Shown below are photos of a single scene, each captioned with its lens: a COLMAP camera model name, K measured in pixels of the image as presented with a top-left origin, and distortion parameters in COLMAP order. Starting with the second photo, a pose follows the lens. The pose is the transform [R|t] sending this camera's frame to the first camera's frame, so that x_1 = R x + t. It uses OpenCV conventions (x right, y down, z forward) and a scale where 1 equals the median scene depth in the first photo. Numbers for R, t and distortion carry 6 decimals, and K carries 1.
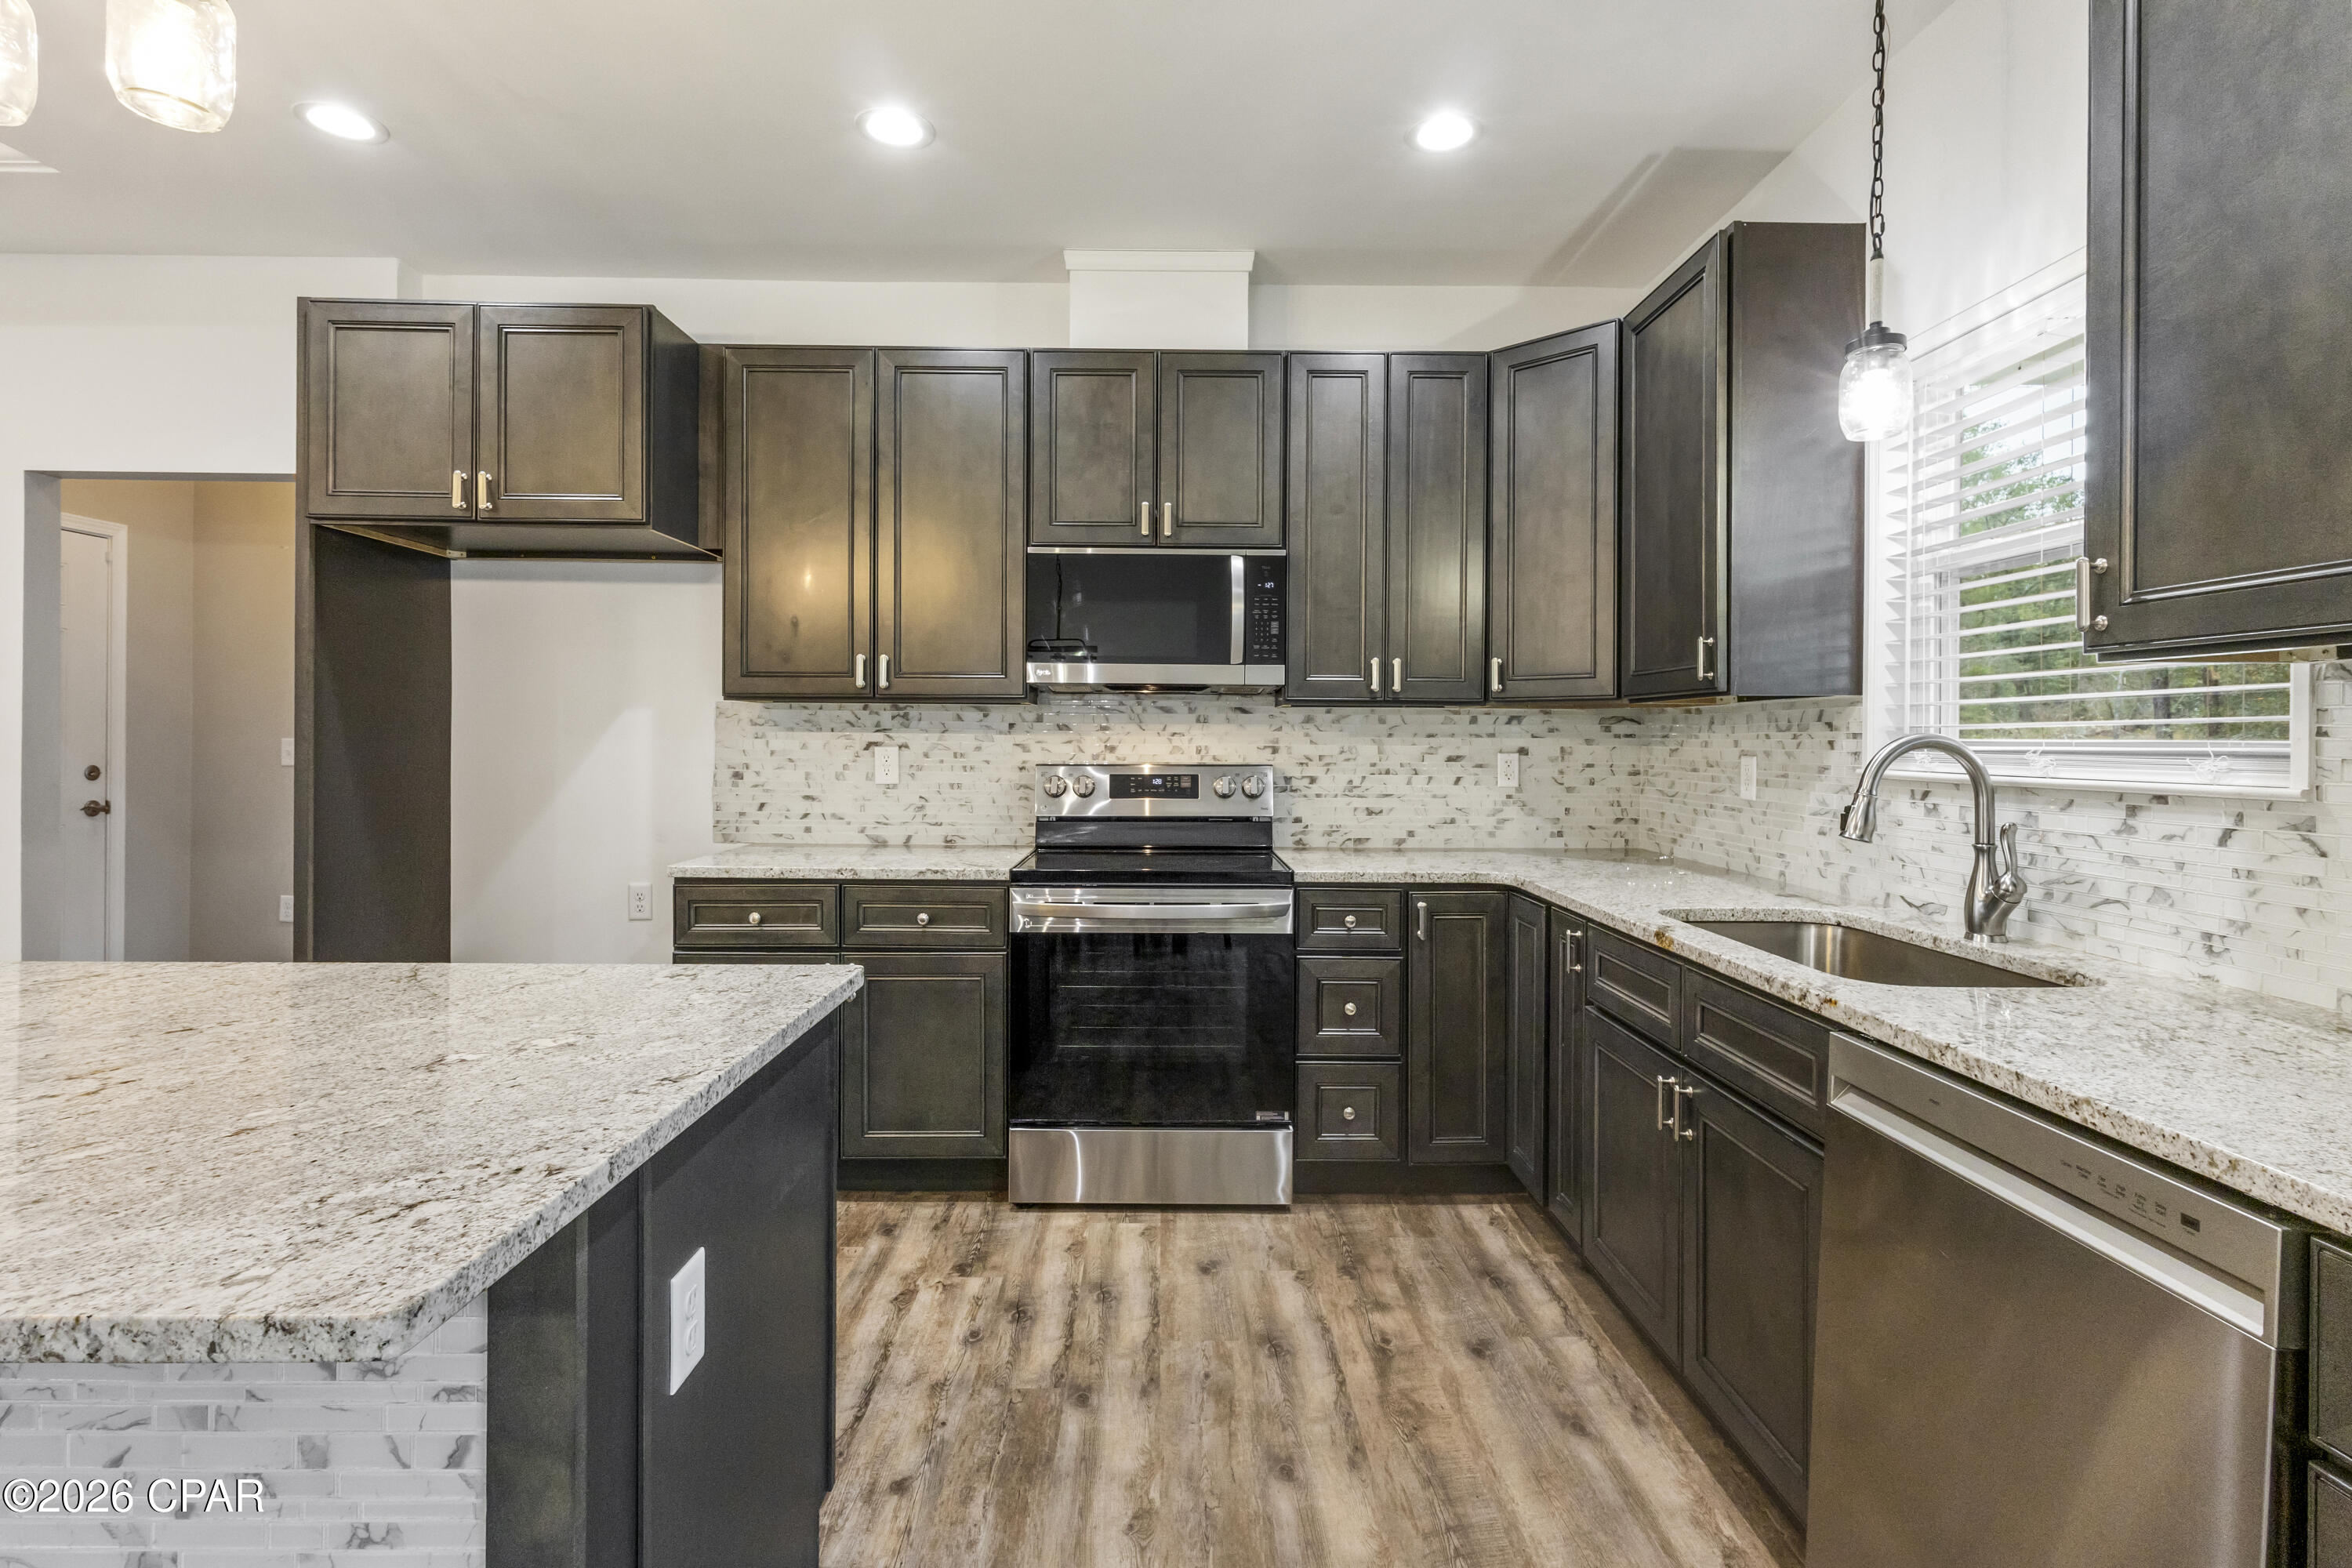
lens RADIAL K [[1107.3, 0, 1174.9], [0, 1107.3, 728.9], [0, 0, 1]] dist [0.001219, 0.001514]
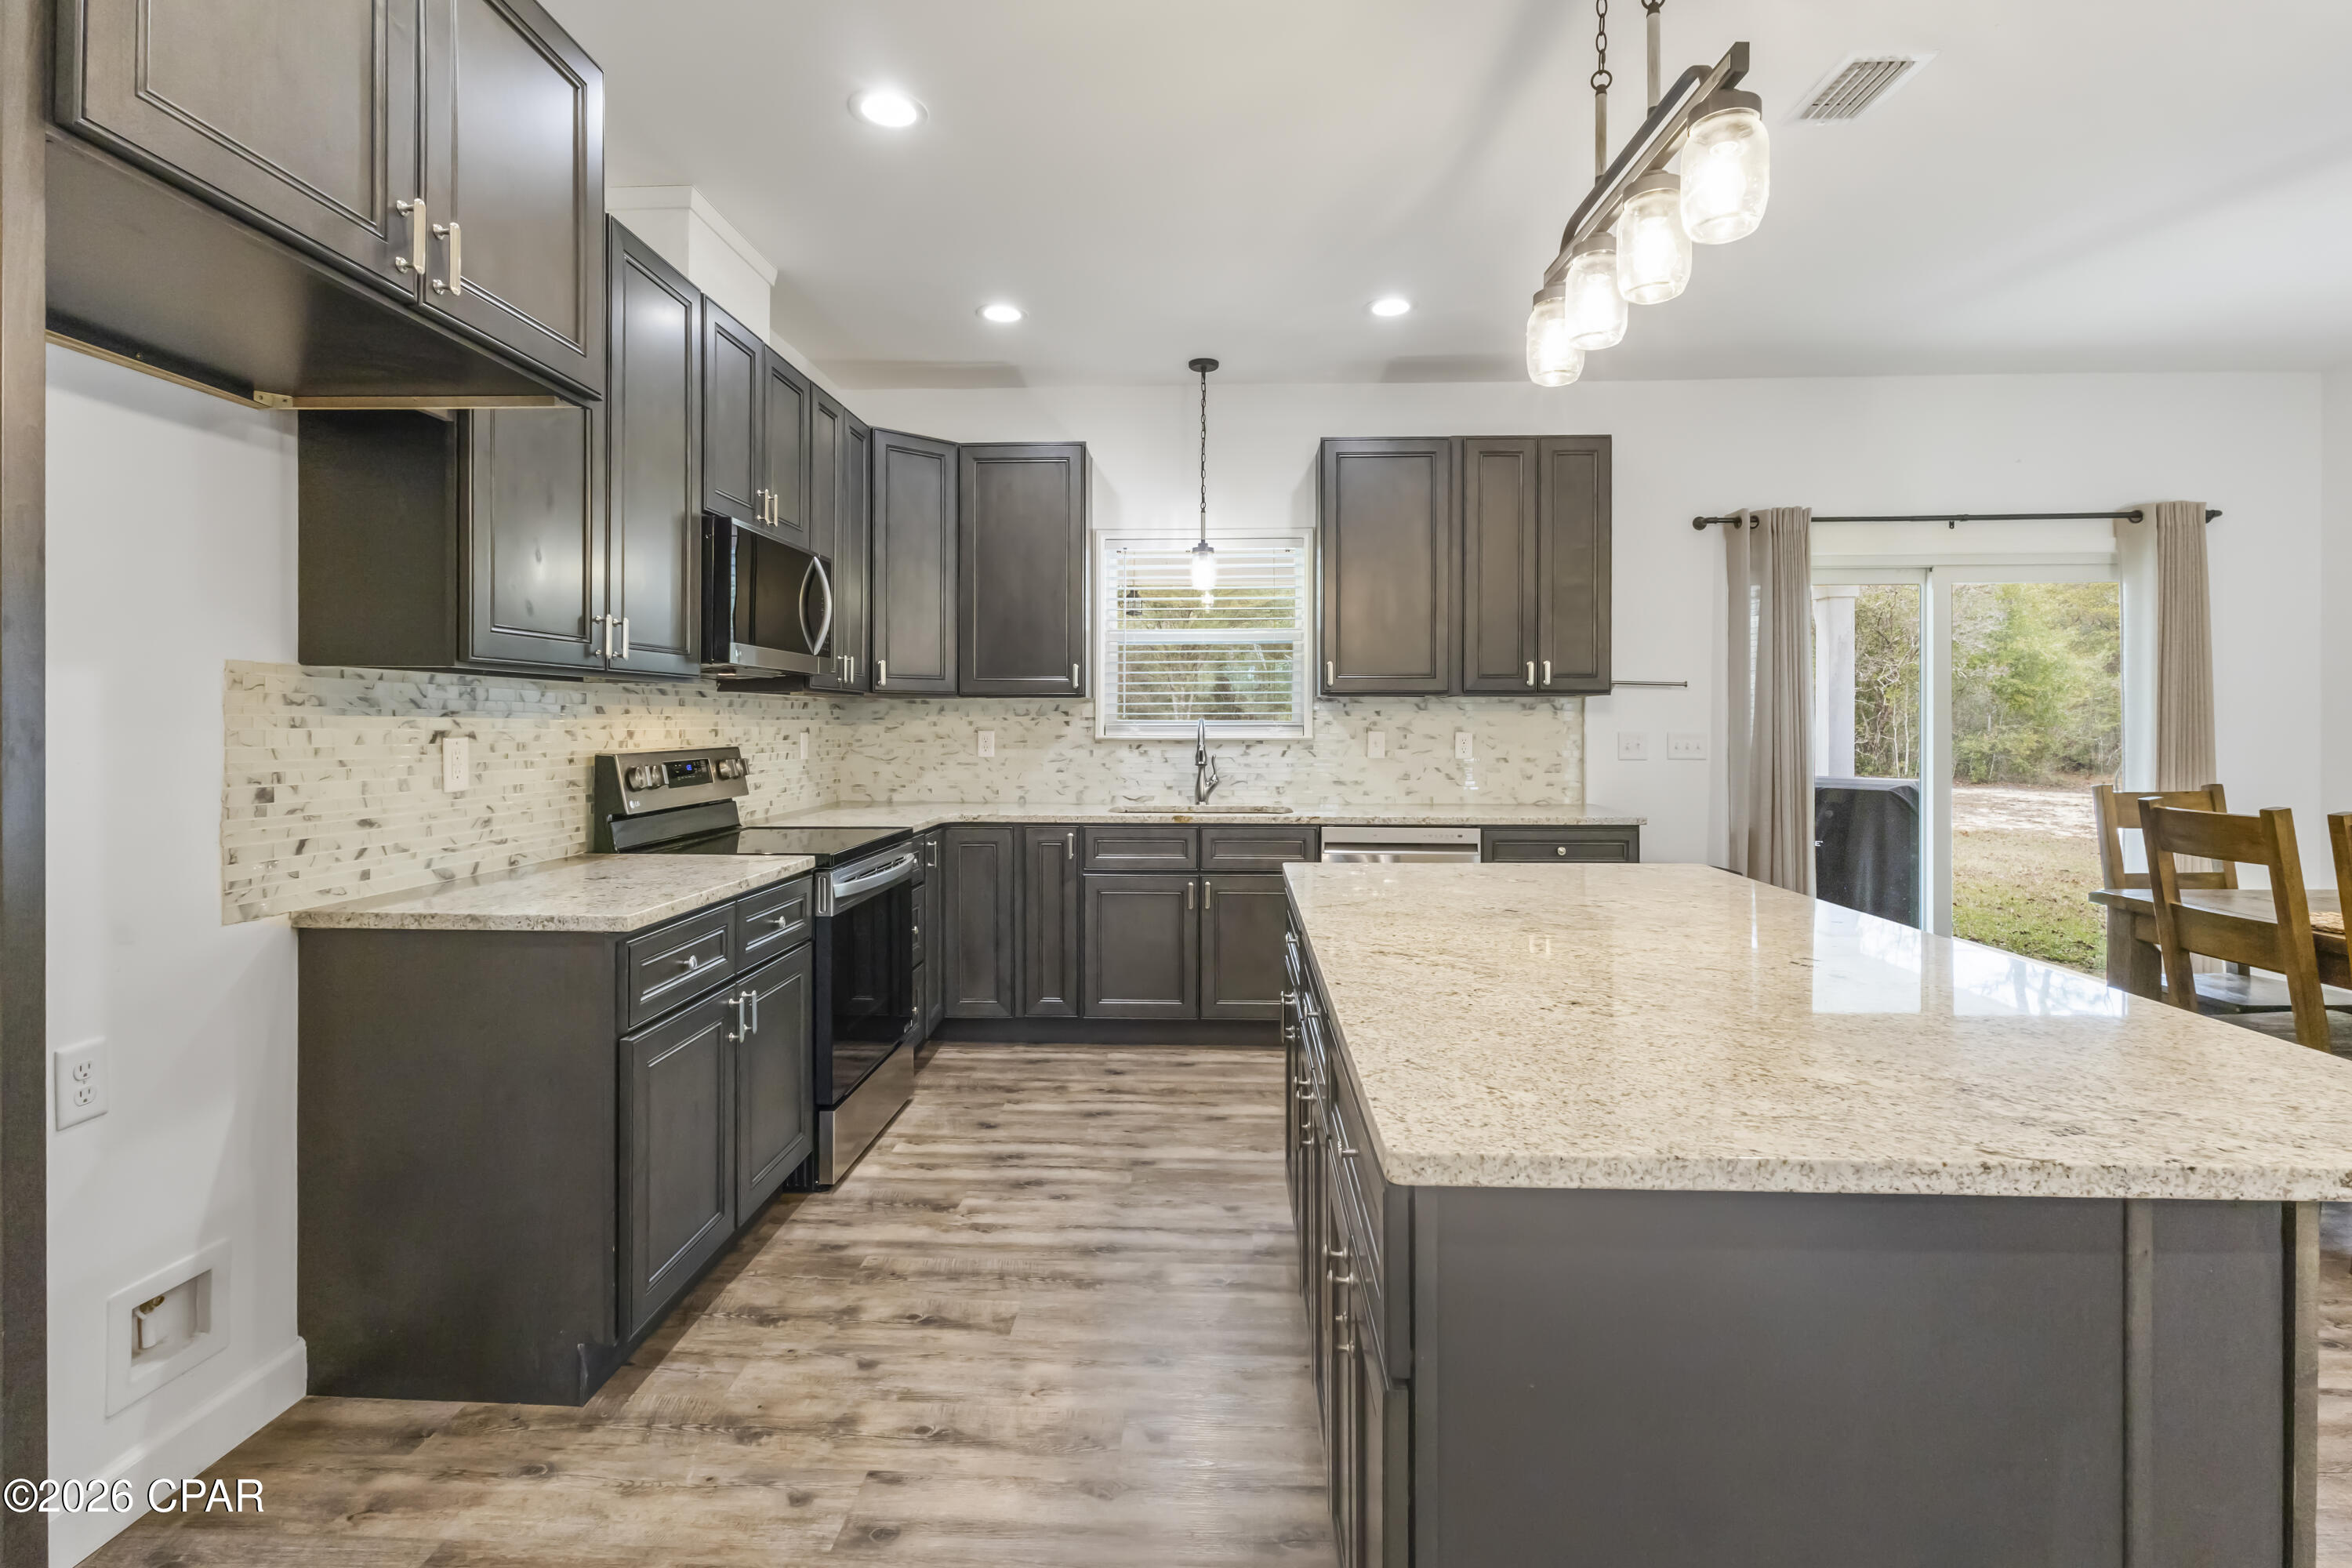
lens RADIAL K [[1107.3, 0, 1174.9], [0, 1107.3, 728.9], [0, 0, 1]] dist [0.001219, 0.001514]
pose [[0.052589, -0.013084, 0.998531, -1.015200], [-0.009161, 0.999866, 0.013584, -0.002864], [-0.998574, -0.009862, 0.052462, 0.573295]]
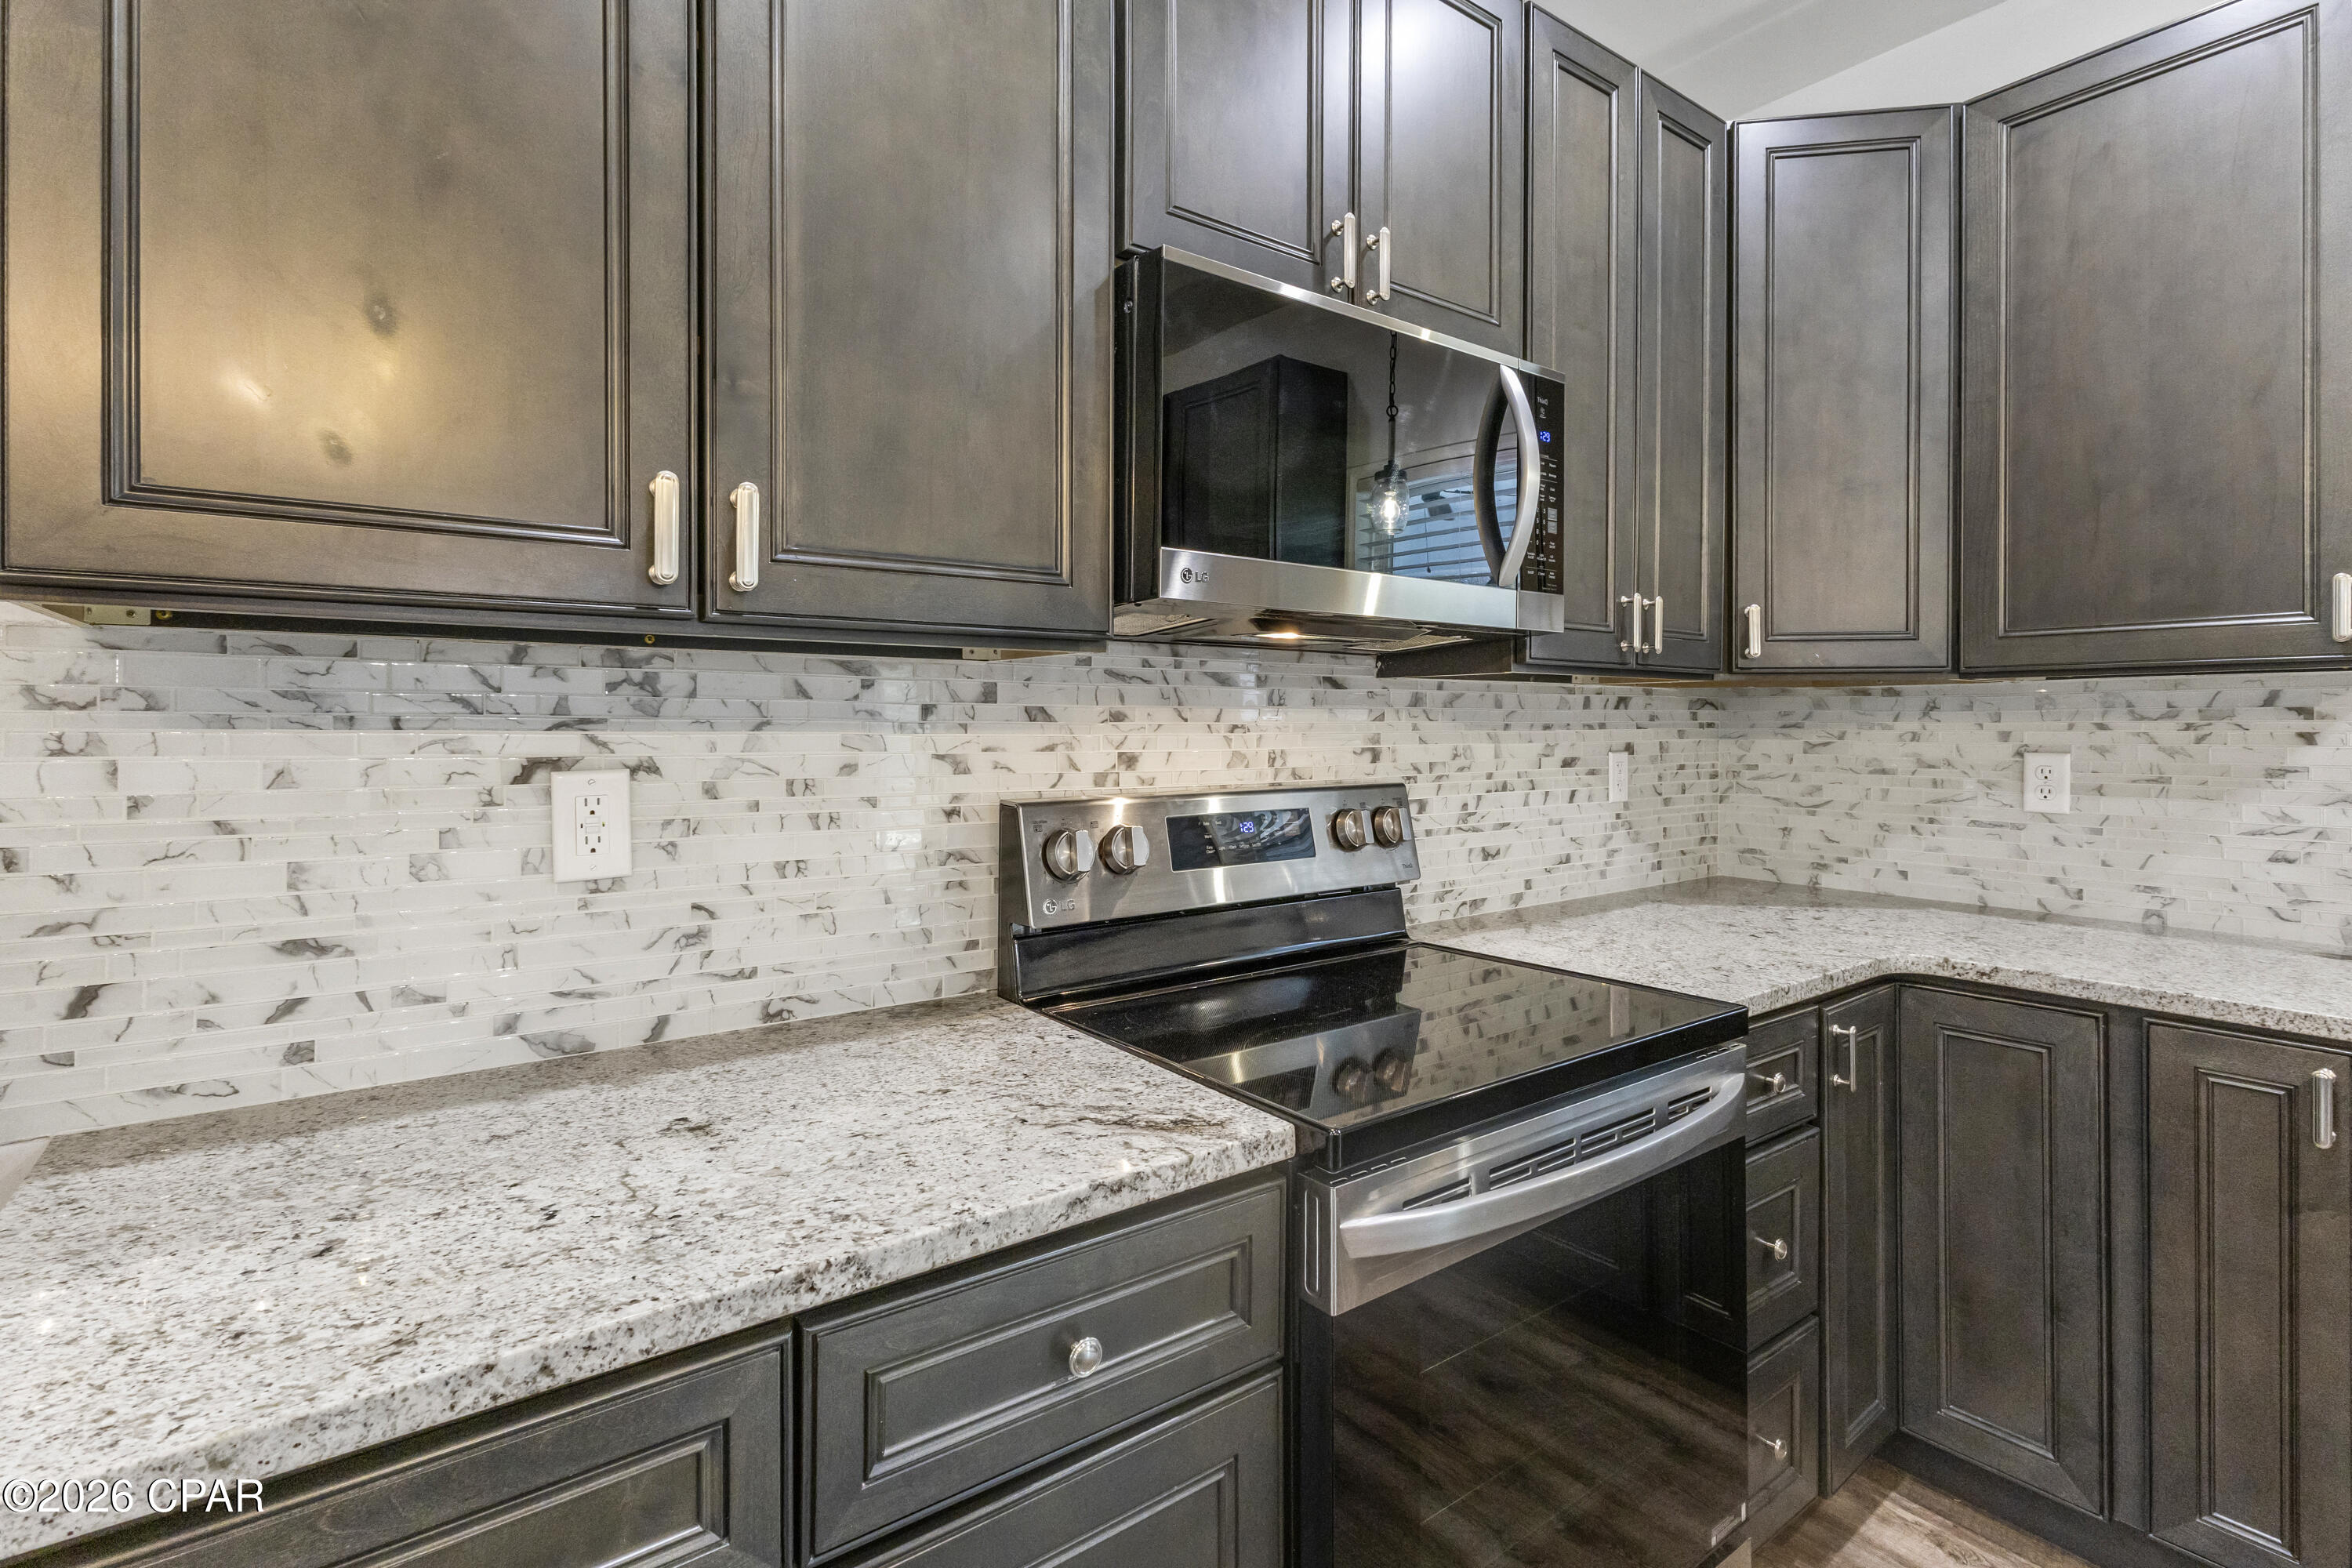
lens RADIAL K [[1107.3, 0, 1174.9], [0, 1107.3, 728.9], [0, 0, 1]] dist [0.001219, 0.001514]
pose [[0.807453, -0.008483, 0.589871, -0.348875], [0.000438, 0.999905, 0.013781, -0.001881], [-0.589932, -0.010869, 0.807380, 0.678233]]
